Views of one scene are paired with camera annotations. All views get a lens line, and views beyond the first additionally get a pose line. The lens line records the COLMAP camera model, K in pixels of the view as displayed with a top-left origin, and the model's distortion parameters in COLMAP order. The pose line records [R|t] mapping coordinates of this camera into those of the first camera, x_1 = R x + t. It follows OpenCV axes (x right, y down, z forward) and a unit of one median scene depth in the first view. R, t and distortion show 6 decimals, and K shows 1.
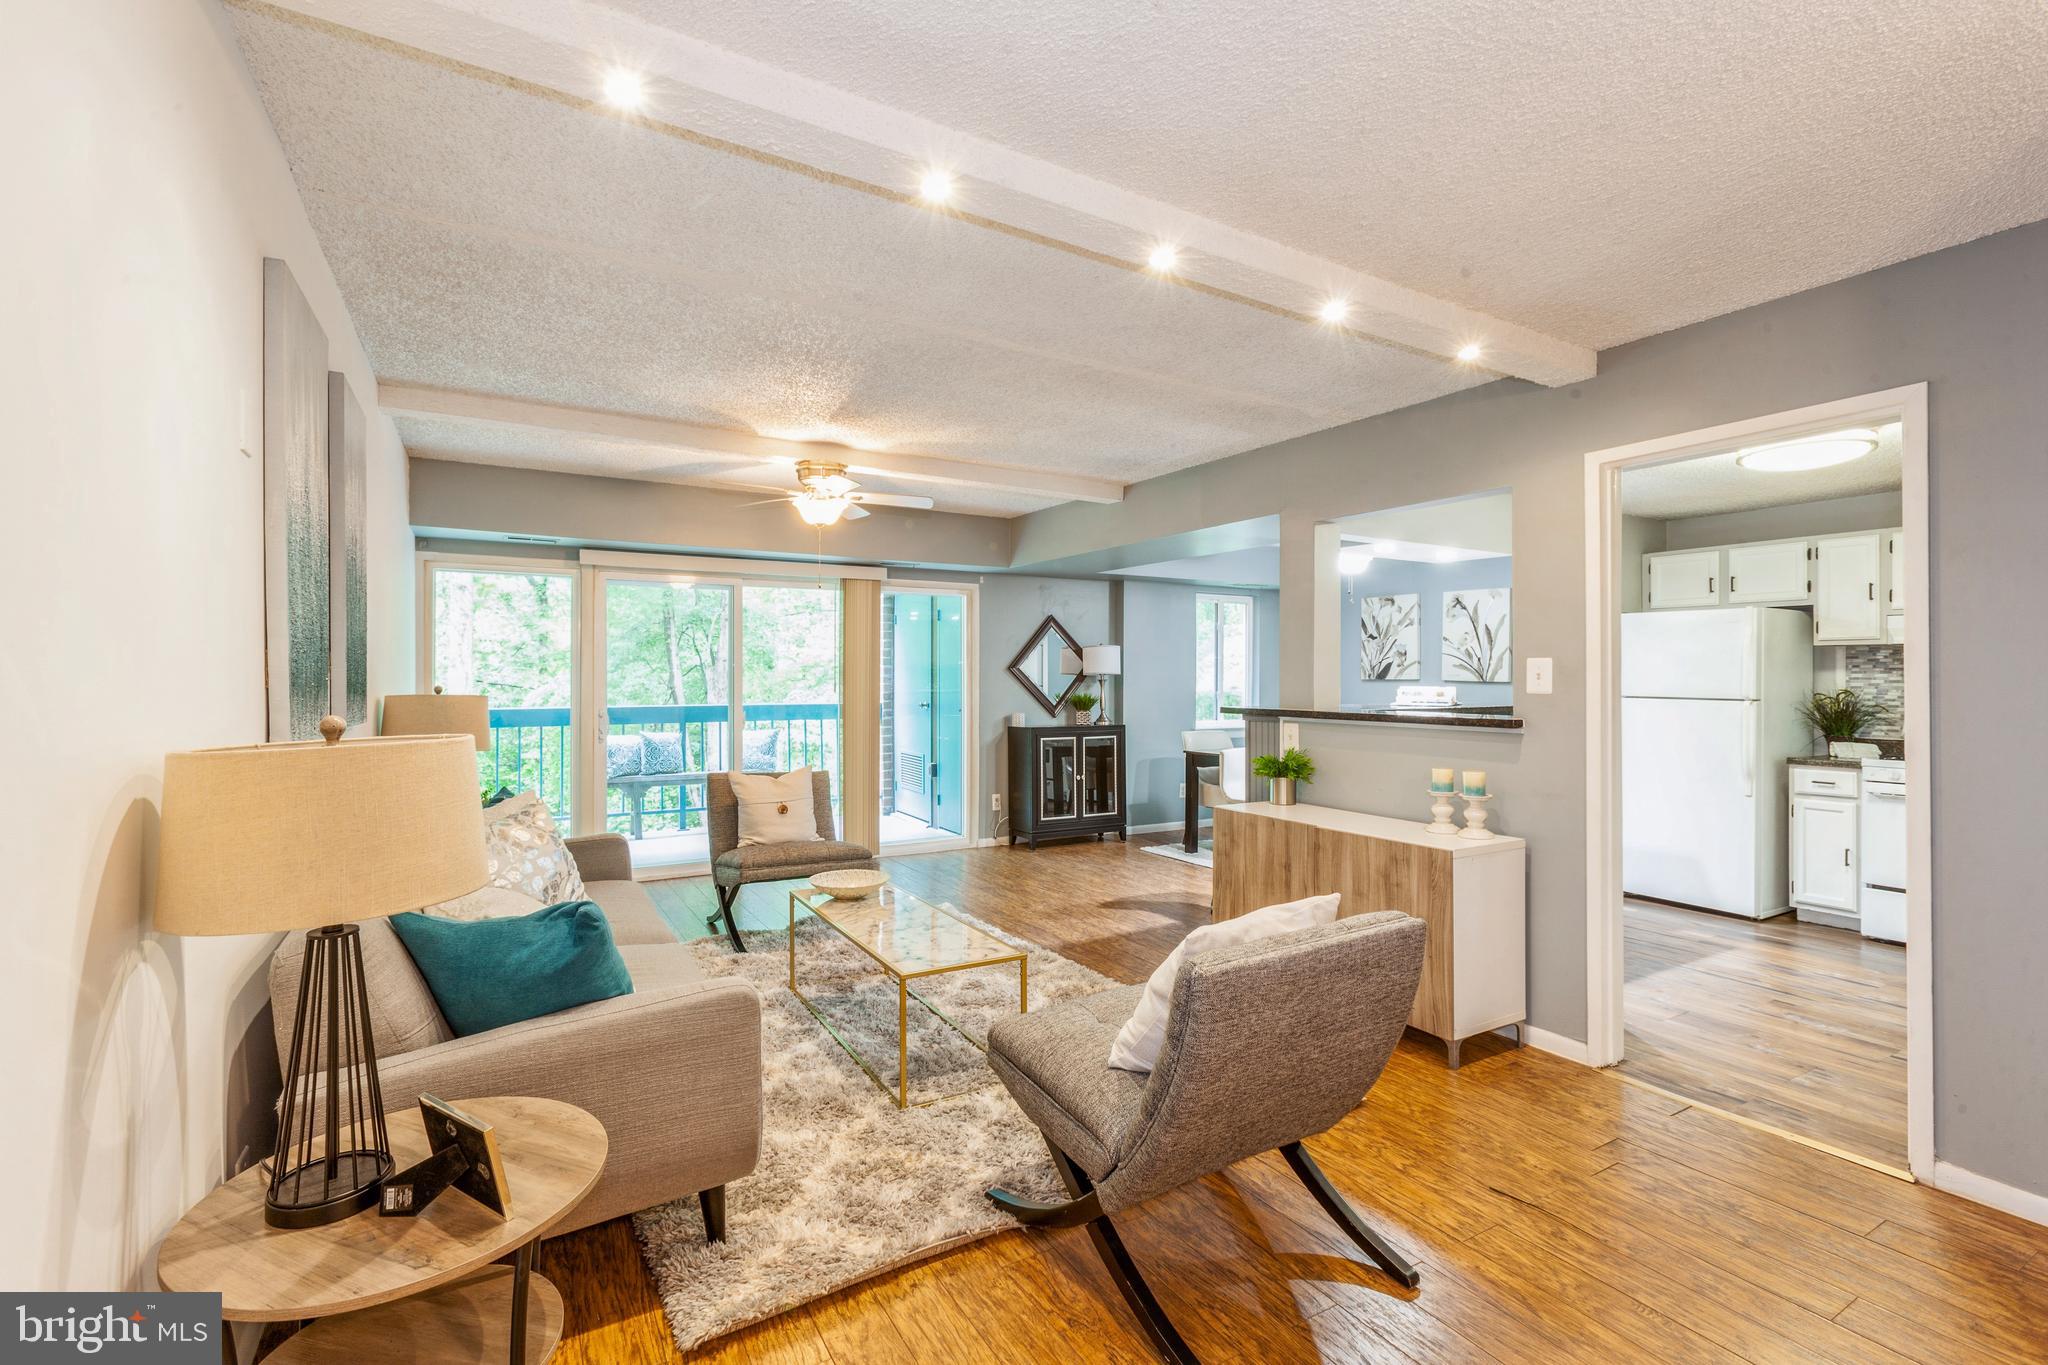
lens RADIAL K [[921.2, 0, 1015.6], [0, 921.2, 673.7], [0, 0, 1]] dist [-0.008684, 0.007524]
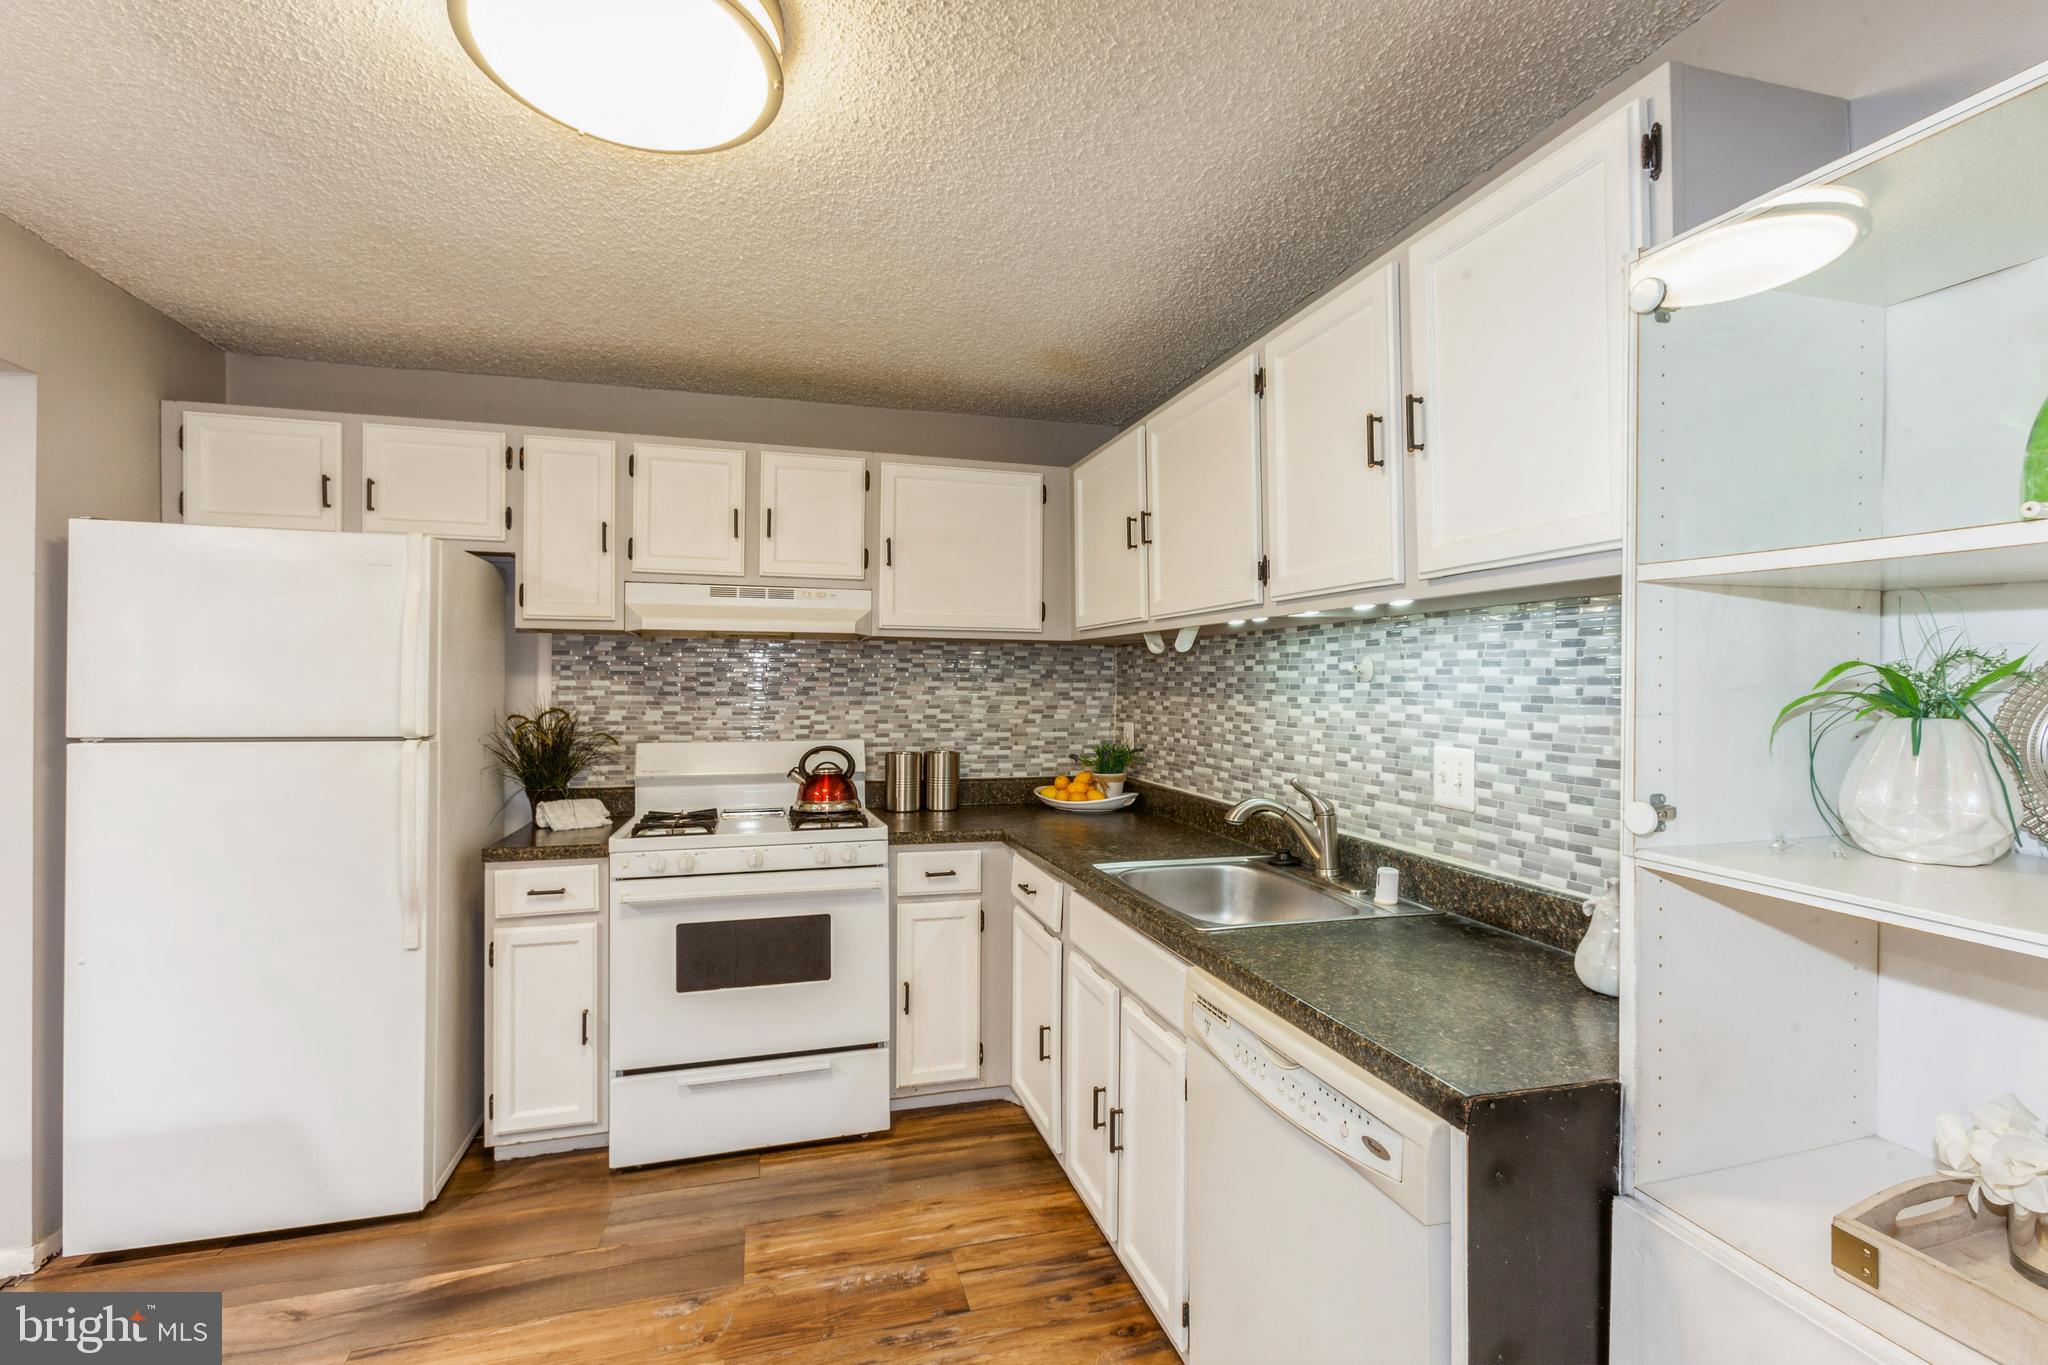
lens RADIAL K [[921.2, 0, 1018.4], [0, 921.2, 682.3], [0, 0, 1]] dist [-0.008684, 0.007524]
pose [[0.247816, -0.001582, 0.968806, 0.399258], [-0.004841, 0.999984, 0.002871, -0.001817], [-0.968795, -0.005402, 0.247805, 0.553021]]
